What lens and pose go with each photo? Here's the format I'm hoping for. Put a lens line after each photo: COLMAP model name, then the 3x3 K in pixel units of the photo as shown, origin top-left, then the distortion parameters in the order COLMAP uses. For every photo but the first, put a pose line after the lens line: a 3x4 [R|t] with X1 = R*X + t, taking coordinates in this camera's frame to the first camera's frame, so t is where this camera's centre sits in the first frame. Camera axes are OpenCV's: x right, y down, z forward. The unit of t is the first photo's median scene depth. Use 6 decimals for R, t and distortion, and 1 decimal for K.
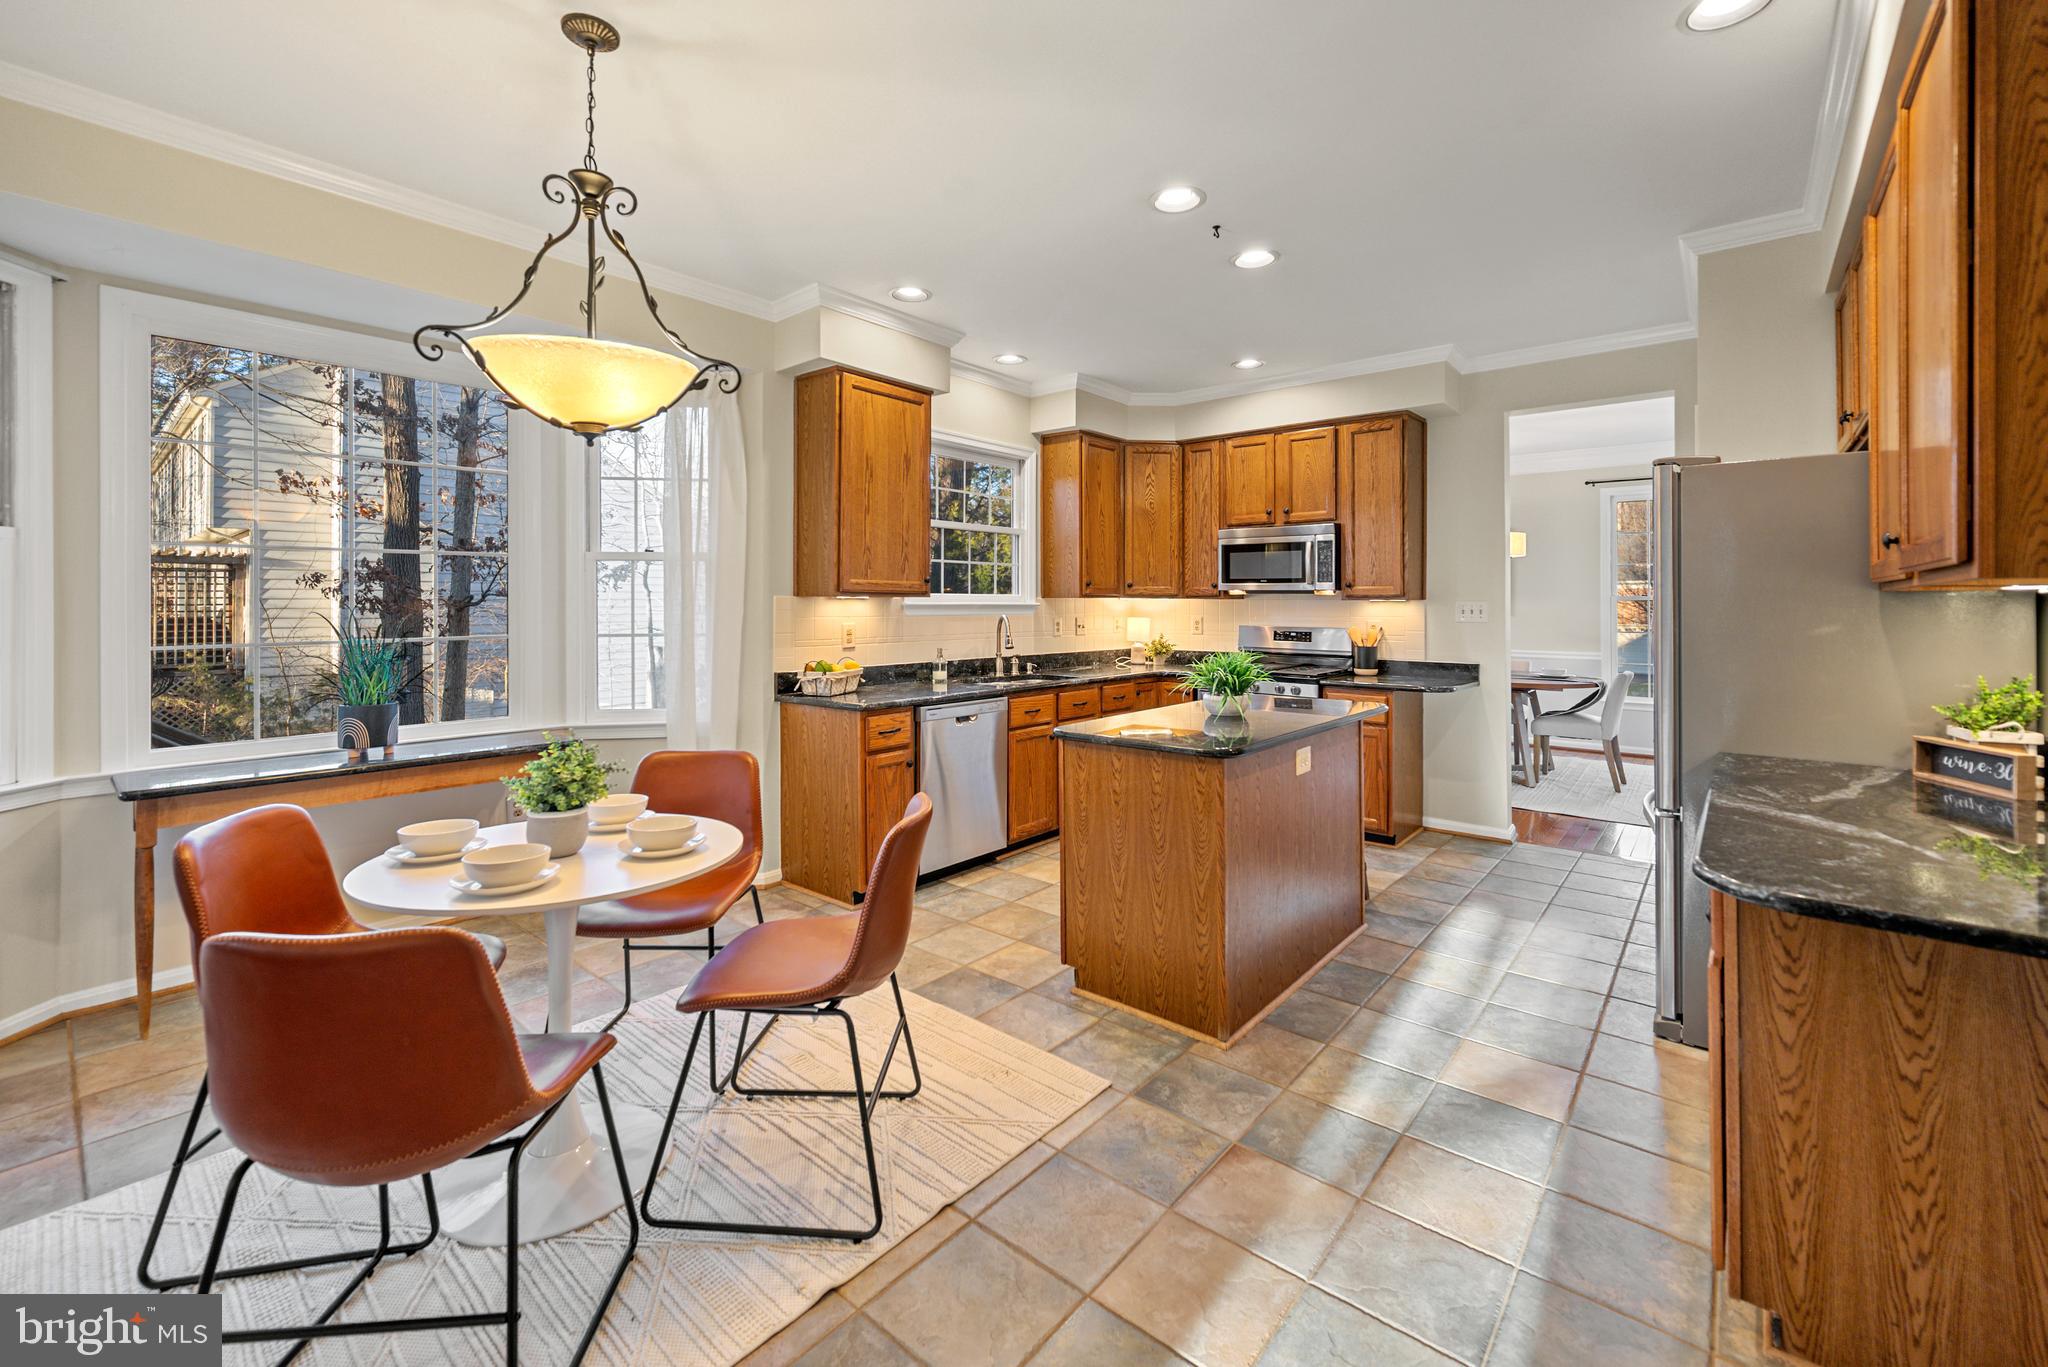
lens RADIAL K [[839.8, 0, 1031.0], [0, 839.8, 602.5], [0, 0, 1]] dist [-0.001396, 0.000089]
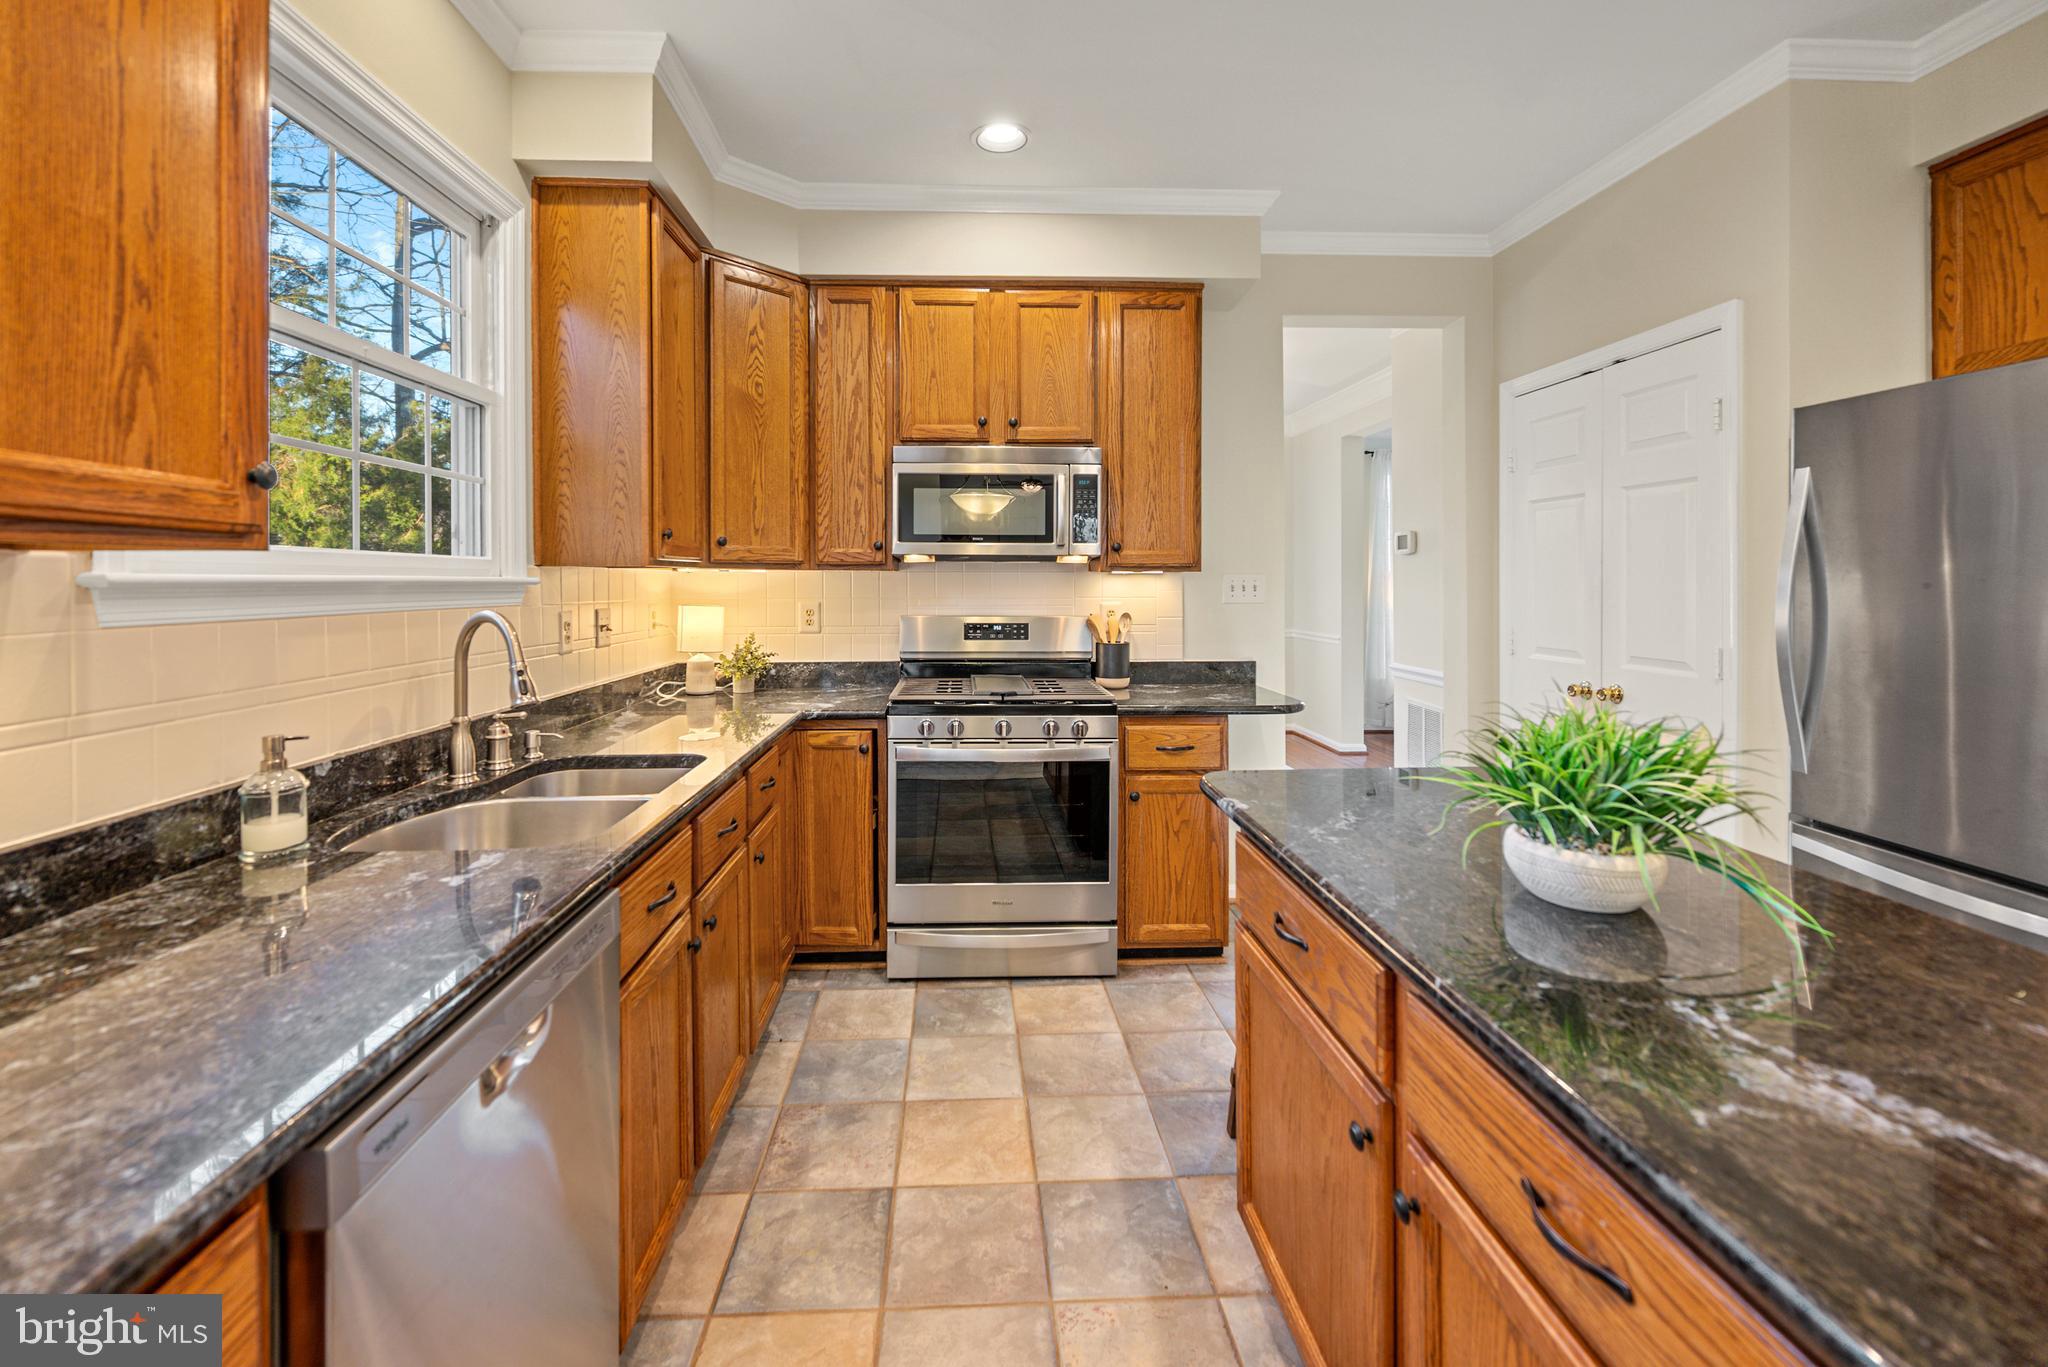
lens RADIAL K [[845.8, 0, 998.9], [0, 845.8, 583.3], [0, 0, 1]] dist [-0.000452, -0.000208]
pose [[0.740407, -0.005546, 0.672135, -0.132807], [0.003040, 0.999983, 0.004902, 0.002815], [-0.672151, -0.001586, 0.740412, 0.701922]]
